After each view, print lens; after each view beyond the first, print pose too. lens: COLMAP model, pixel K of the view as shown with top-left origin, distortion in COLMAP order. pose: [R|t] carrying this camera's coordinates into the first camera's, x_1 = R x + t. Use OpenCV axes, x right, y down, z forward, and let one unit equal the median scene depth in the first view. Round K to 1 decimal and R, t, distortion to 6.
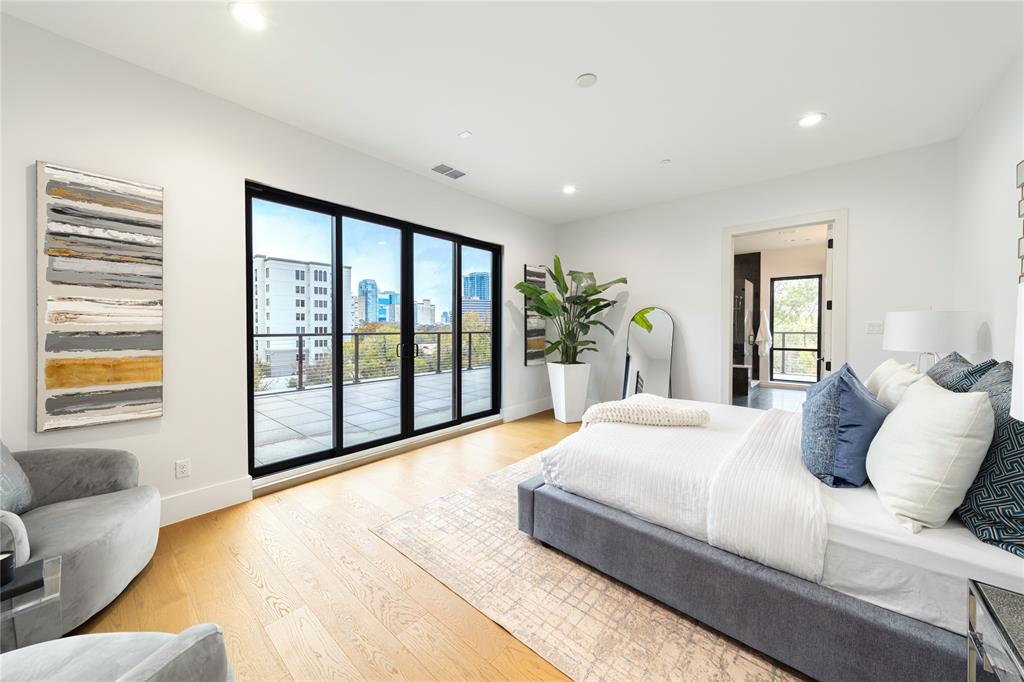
lens RADIAL K [[366.5, 0, 512.7], [0, 366.5, 329.0], [0, 0, 1]] dist [0.006037, 0.000069]
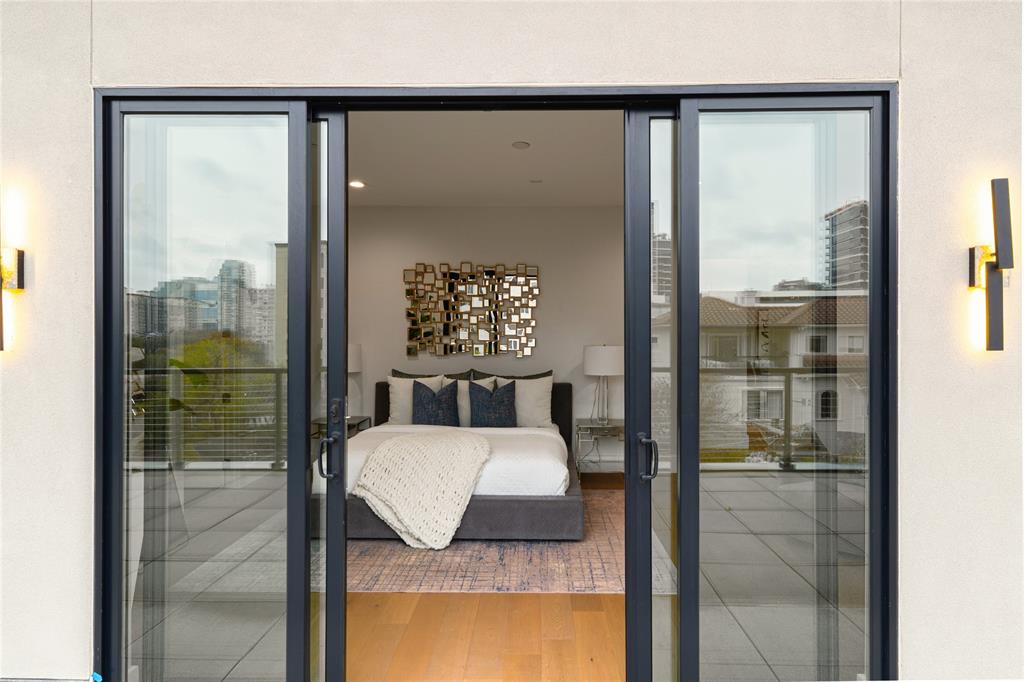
lens RADIAL K [[581.8, 0, 521.4], [0, 581.8, 334.6], [0, 0, 1]] dist [0.003877, 0.000707]
pose [[-0.638562, 0.004003, 0.769560, -1.189890], [0.006079, 0.999982, -0.000158, -0.090472], [-0.769546, 0.004578, -0.638575, 2.168518]]
